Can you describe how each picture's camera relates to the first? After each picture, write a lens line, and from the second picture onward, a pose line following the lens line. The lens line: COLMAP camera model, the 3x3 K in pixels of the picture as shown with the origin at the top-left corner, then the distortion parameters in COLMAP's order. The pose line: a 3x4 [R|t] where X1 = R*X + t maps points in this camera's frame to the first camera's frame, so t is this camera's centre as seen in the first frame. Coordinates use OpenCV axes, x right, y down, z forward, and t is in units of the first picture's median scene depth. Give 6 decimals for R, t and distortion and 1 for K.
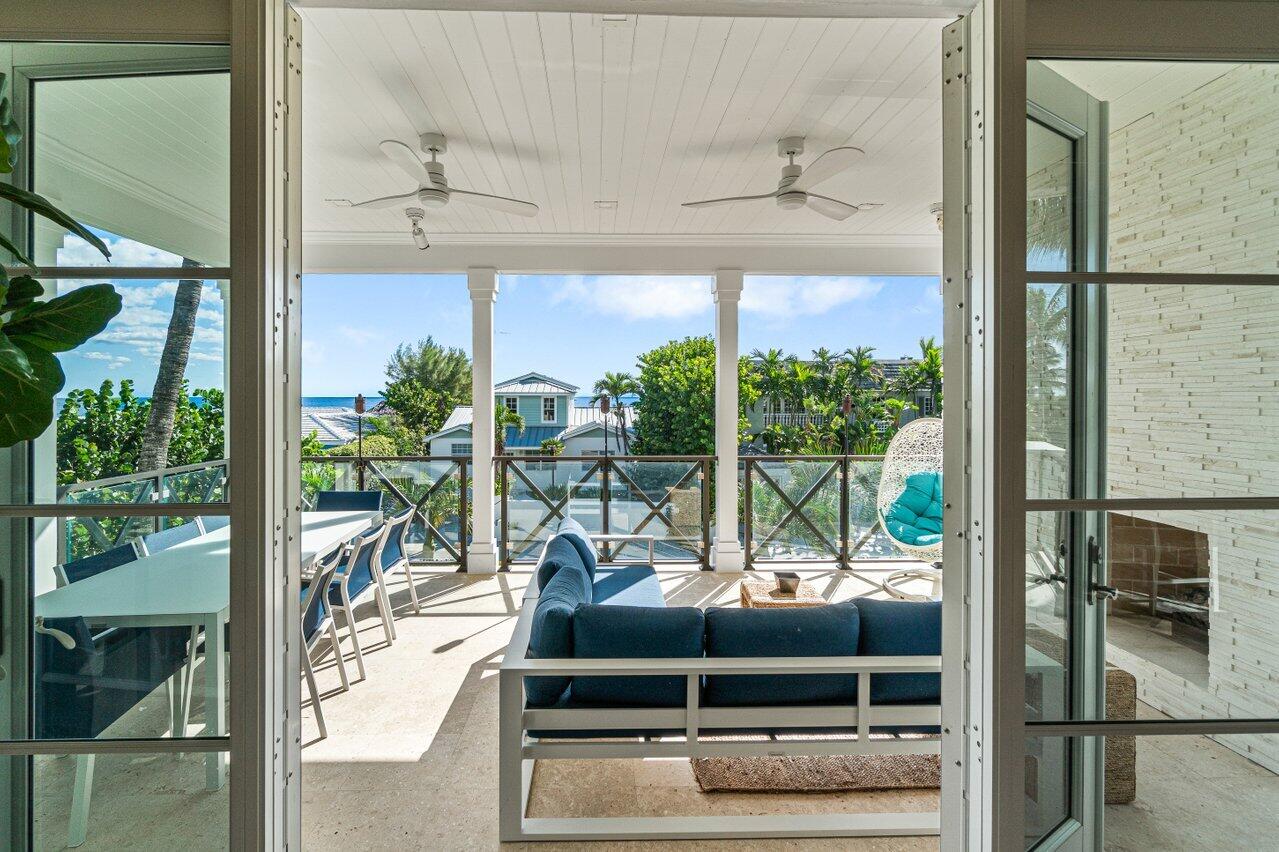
lens RADIAL K [[587.4, 0, 604.9], [0, 587.4, 400.7], [0, 0, 1]] dist [-0.000767, 0.000067]
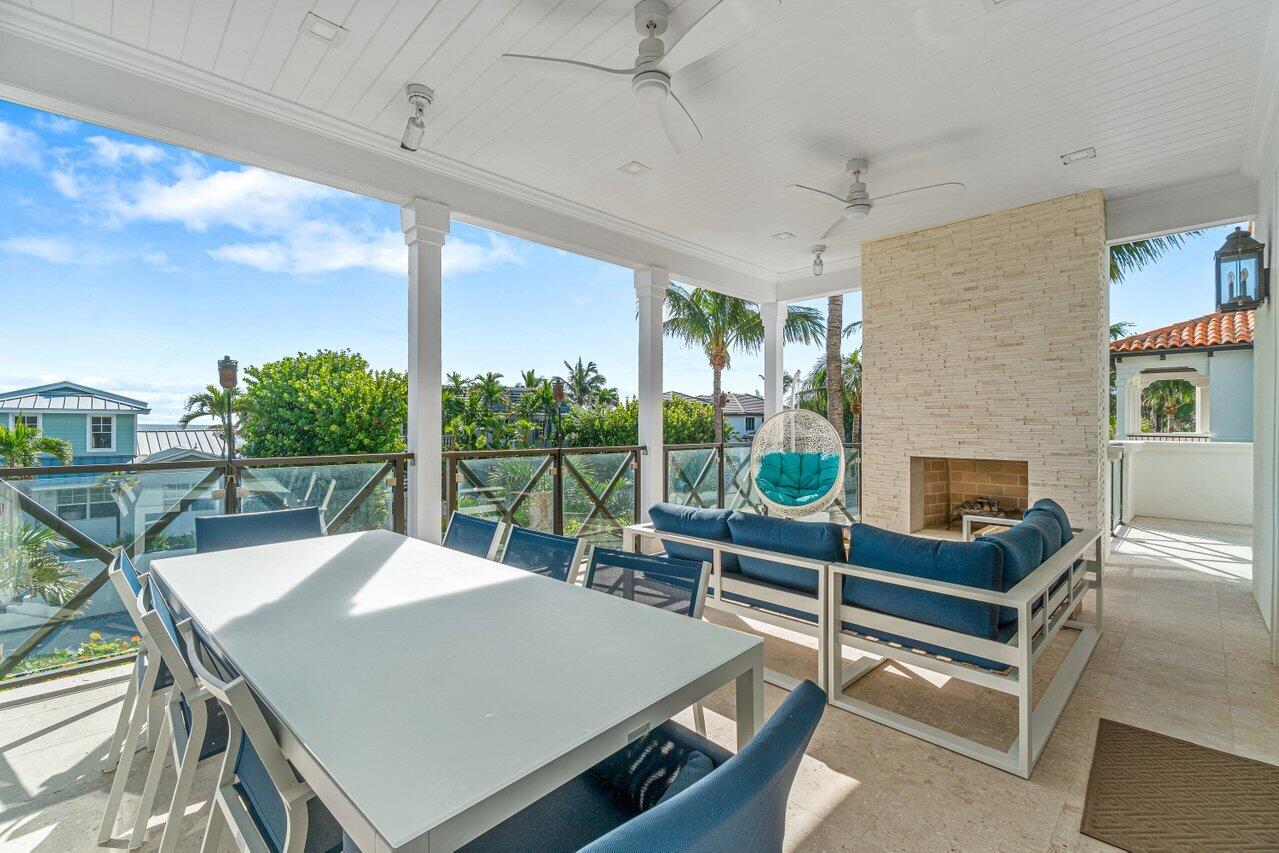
lens RADIAL K [[559.9, 0, 637.8], [0, 559.9, 429.6], [0, 0, 1]] dist [-0.003359, -0.000371]
pose [[0.730883, -0.006076, 0.682476, -0.088603], [0.003880, 0.999981, 0.004748, 0.010909], [-0.682492, -0.000822, 0.730893, 0.051667]]
